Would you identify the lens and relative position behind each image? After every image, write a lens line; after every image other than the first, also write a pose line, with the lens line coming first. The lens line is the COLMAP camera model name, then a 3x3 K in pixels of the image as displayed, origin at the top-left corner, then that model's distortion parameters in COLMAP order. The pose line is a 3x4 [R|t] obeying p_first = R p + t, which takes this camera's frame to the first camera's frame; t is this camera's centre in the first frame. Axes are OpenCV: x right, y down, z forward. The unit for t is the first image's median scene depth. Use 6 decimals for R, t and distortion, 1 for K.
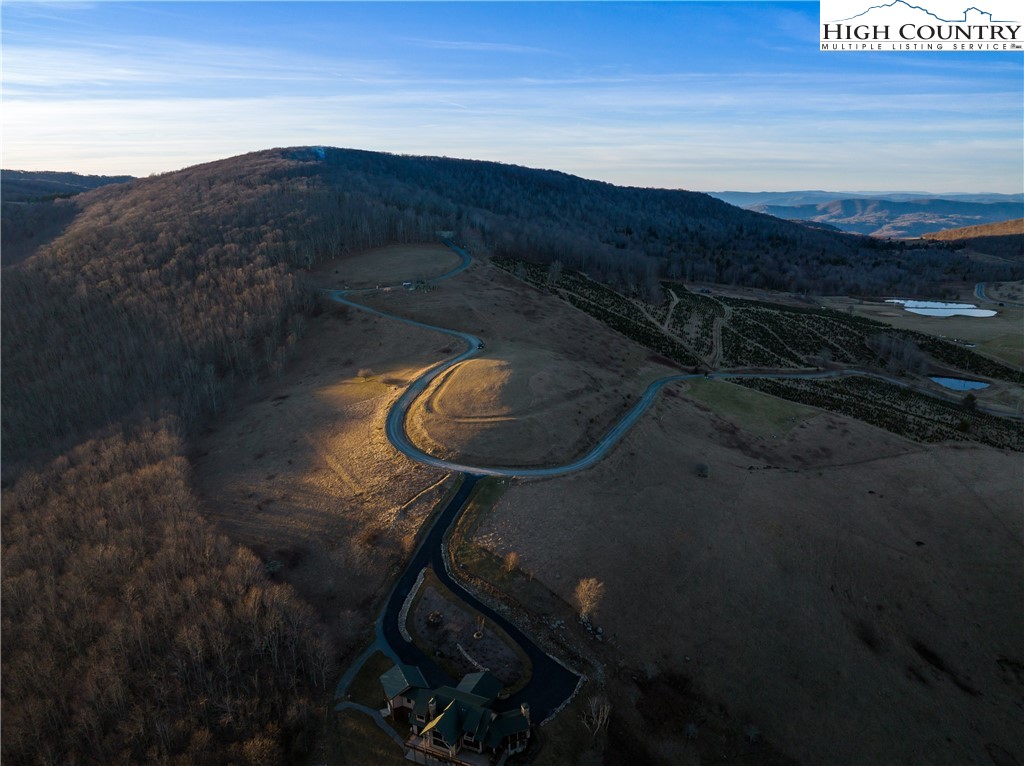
lens RADIAL K [[718.3, 0, 510.1], [0, 718.3, 386.9], [0, 0, 1]] dist [-0.046586, 0.014278]
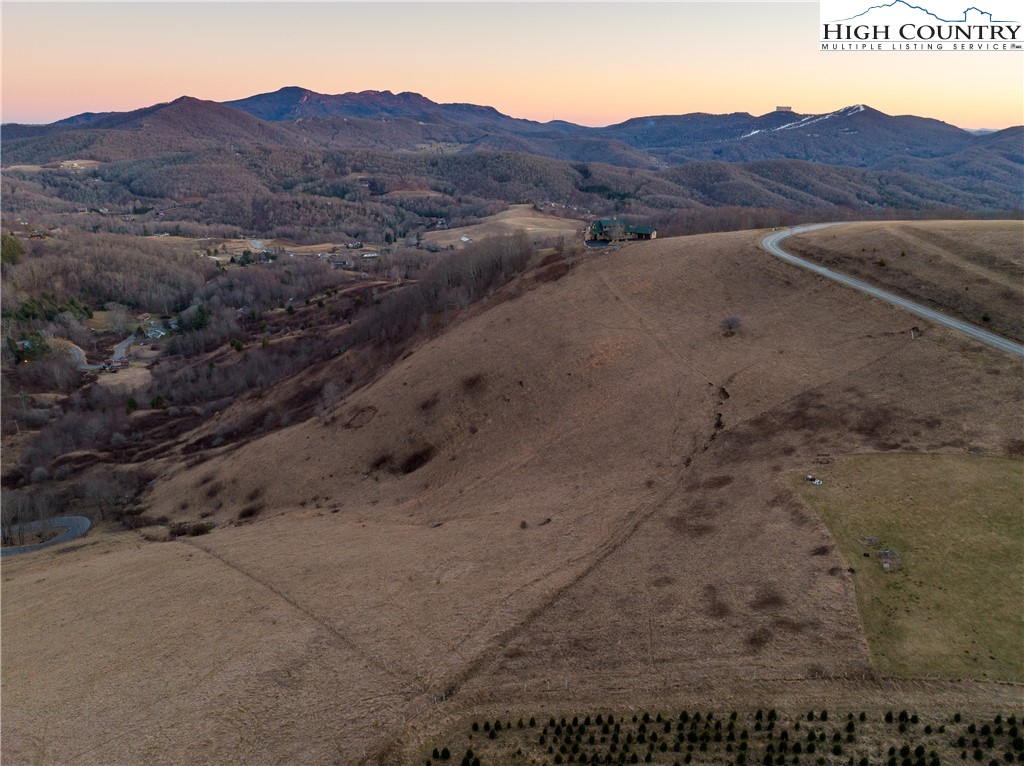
lens RADIAL K [[718.3, 0, 513.2], [0, 718.3, 384.9], [0, 0, 1]] dist [-0.046586, 0.014278]
pose [[-0.802846, 0.217147, -0.555234, 0.520042], [-0.154970, 0.823287, 0.546062, -0.111986], [0.575692, 0.524448, -0.627321, 0.843502]]
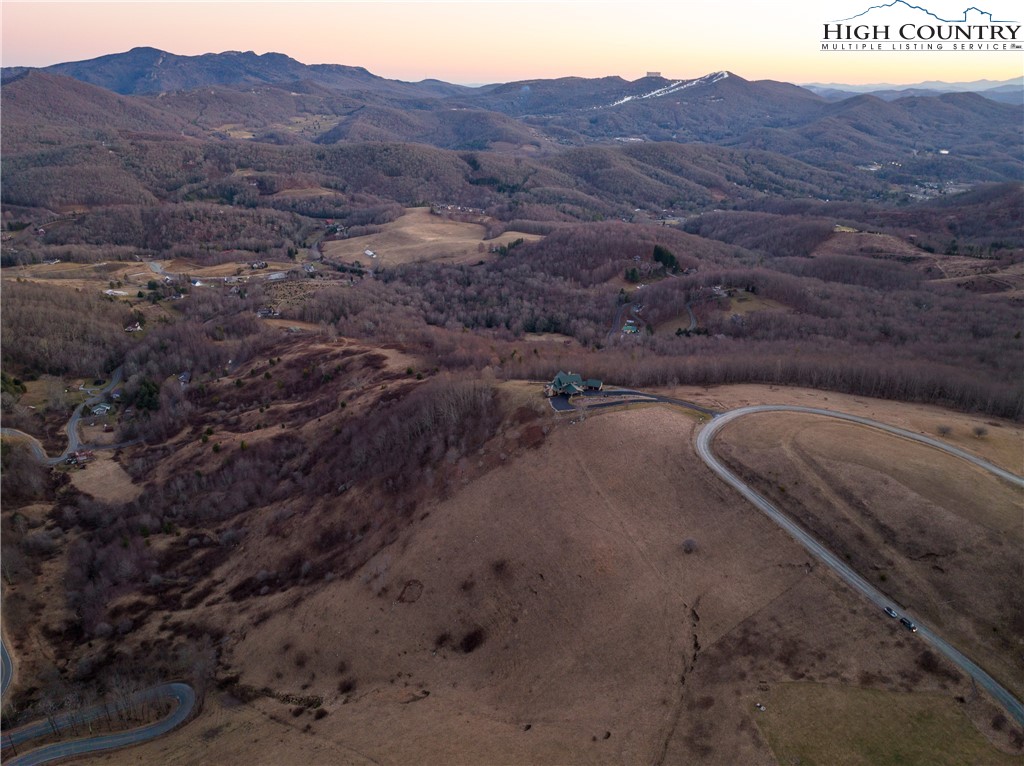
lens RADIAL K [[718.3, 0, 512.6], [0, 718.3, 385.8], [0, 0, 1]] dist [-0.046586, 0.014278]
pose [[-0.693289, 0.294816, -0.657596, 0.658865], [-0.195661, 0.801214, 0.565484, -0.373356], [0.693590, 0.520710, -0.497789, 0.765233]]
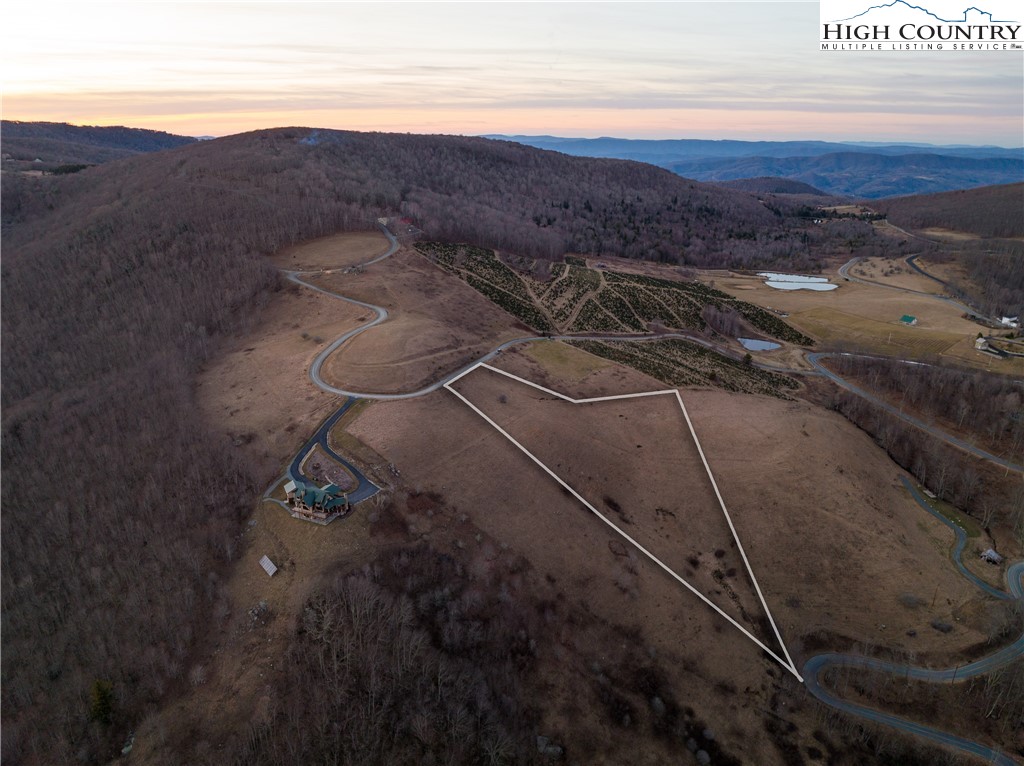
lens RADIAL K [[718.3, 0, 512.6], [0, 718.3, 381.3], [0, 0, 1]] dist [-0.046586, 0.014278]
pose [[0.999799, 0.015289, 0.012973, 0.168771], [-0.016107, 0.997721, 0.065520, -0.020131], [-0.011942, -0.065716, 0.997767, -0.403646]]
